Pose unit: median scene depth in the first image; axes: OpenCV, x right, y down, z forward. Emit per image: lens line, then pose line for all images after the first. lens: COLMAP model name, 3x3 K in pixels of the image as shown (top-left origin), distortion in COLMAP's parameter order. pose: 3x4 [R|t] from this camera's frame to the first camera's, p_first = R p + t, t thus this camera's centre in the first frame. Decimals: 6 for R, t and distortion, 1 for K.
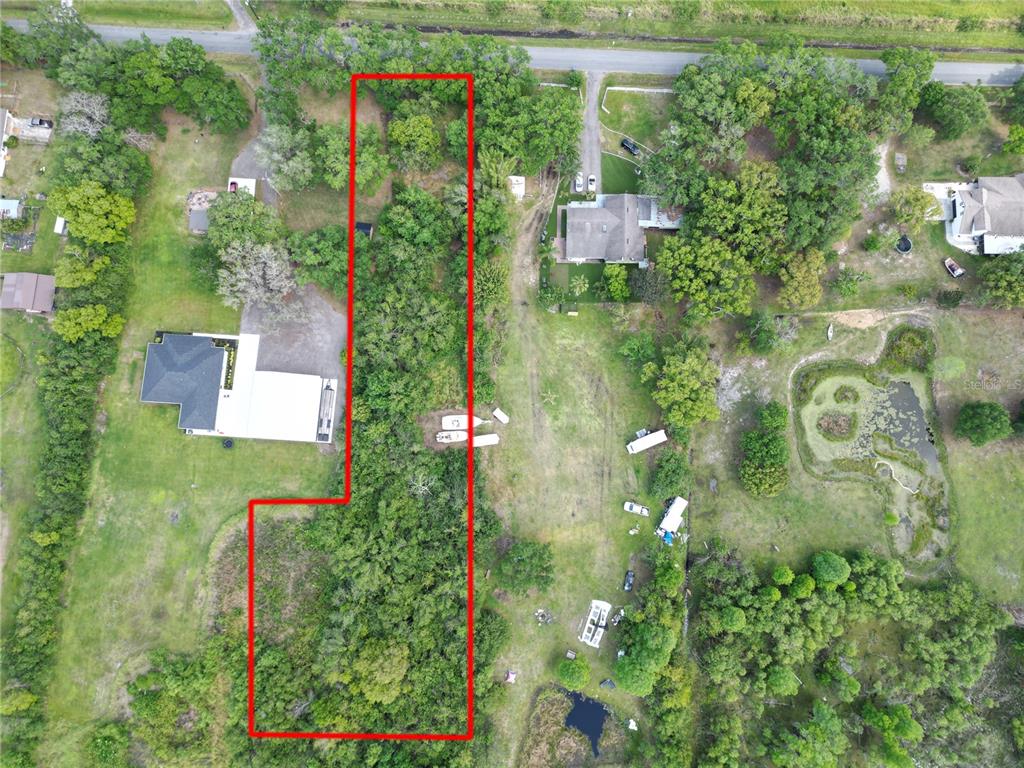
lens RADIAL K [[698.7, 0, 512.2], [0, 698.7, 394.2], [0, 0, 1]] dist [0.062888, -0.058385]
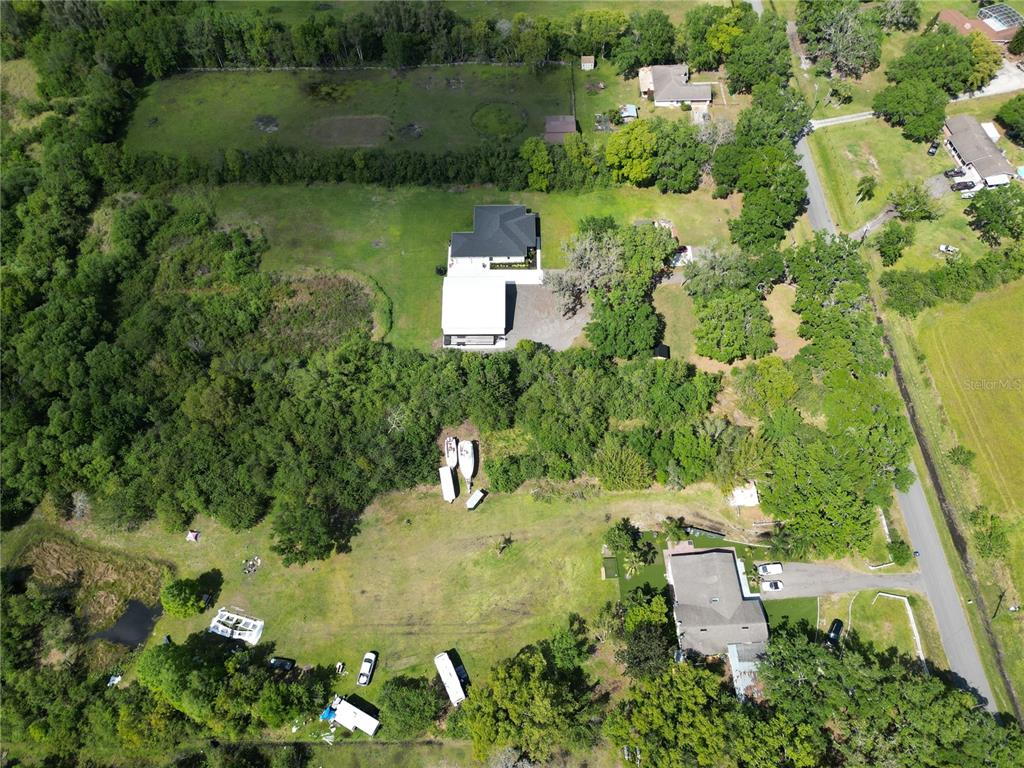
lens RADIAL K [[698.7, 0, 512.2], [0, 698.7, 394.2], [0, 0, 1]] dist [0.062888, -0.058385]
pose [[0.068202, 0.862849, -0.500839, 0.316840], [-0.986968, 0.131690, 0.092475, -0.115817], [0.145747, 0.488005, 0.860586, 0.169367]]
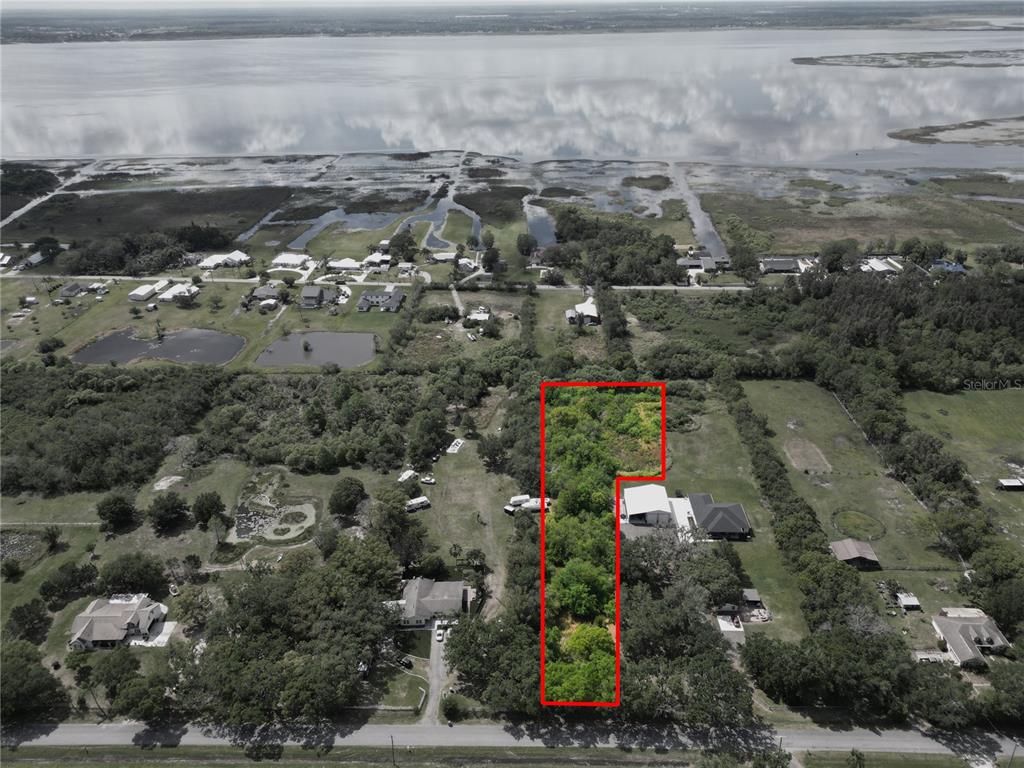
lens RADIAL K [[698.7, 0, 512.2], [0, 698.7, 394.2], [0, 0, 1]] dist [0.062888, -0.058385]
pose [[-0.998906, 0.043604, -0.016900, -0.007694], [-0.031684, -0.365238, 0.930375, -1.315709], [0.034395, 0.929892, 0.366220, 0.190267]]
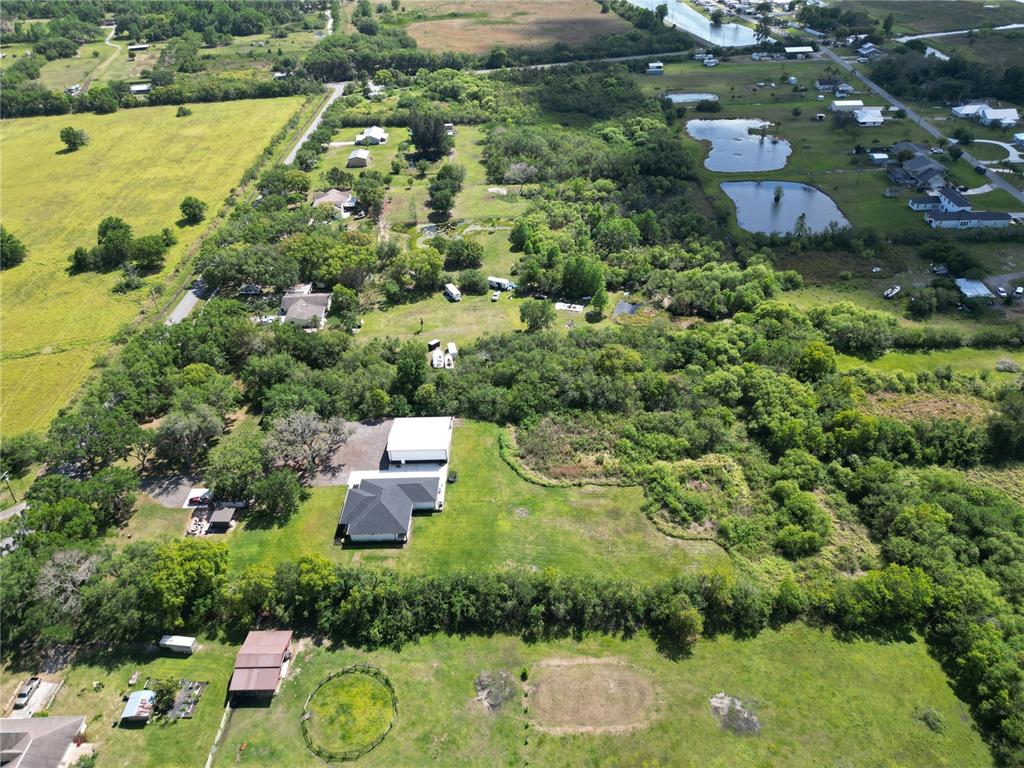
lens RADIAL K [[698.7, 0, 512.2], [0, 698.7, 394.2], [0, 0, 1]] dist [0.062888, -0.058385]
pose [[-0.066156, -0.585976, 0.807623, -1.189890], [0.992770, 0.042587, 0.112221, 0.035009], [-0.100153, 0.809208, 0.578922, 0.268435]]
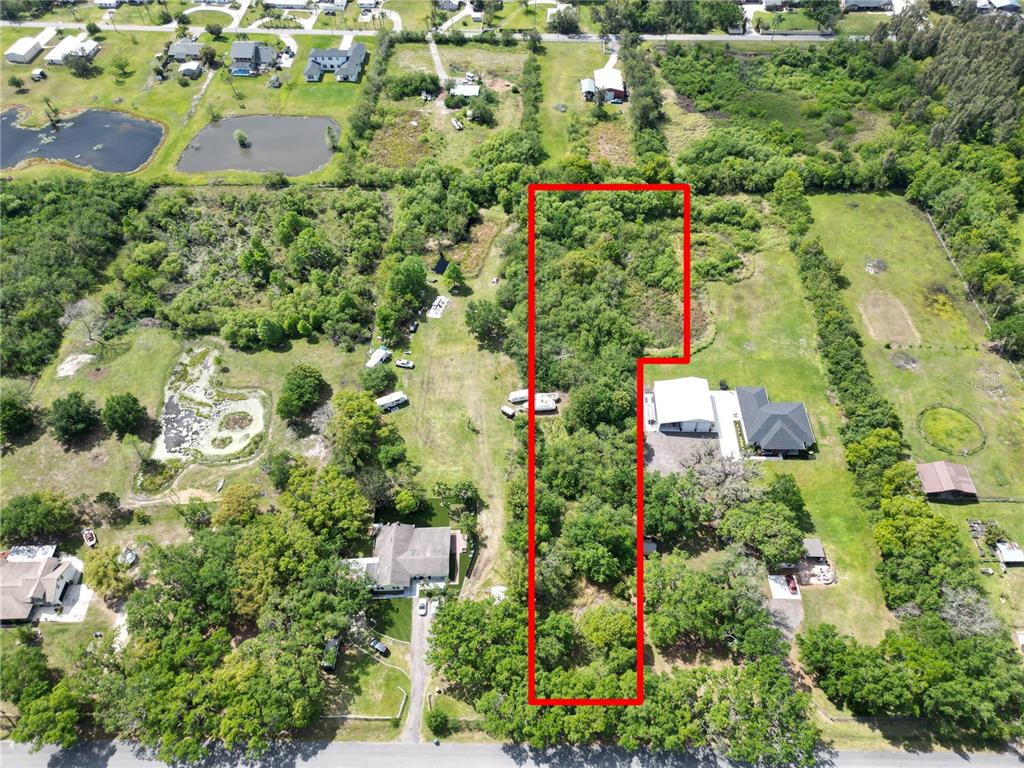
lens RADIAL K [[698.7, 0, 512.2], [0, 698.7, 394.2], [0, 0, 1]] dist [0.062888, -0.058385]
pose [[-0.998550, 0.053764, 0.002744, -0.028903], [-0.034828, -0.684047, 0.728606, -0.839007], [0.041050, 0.727454, 0.684927, 0.136696]]
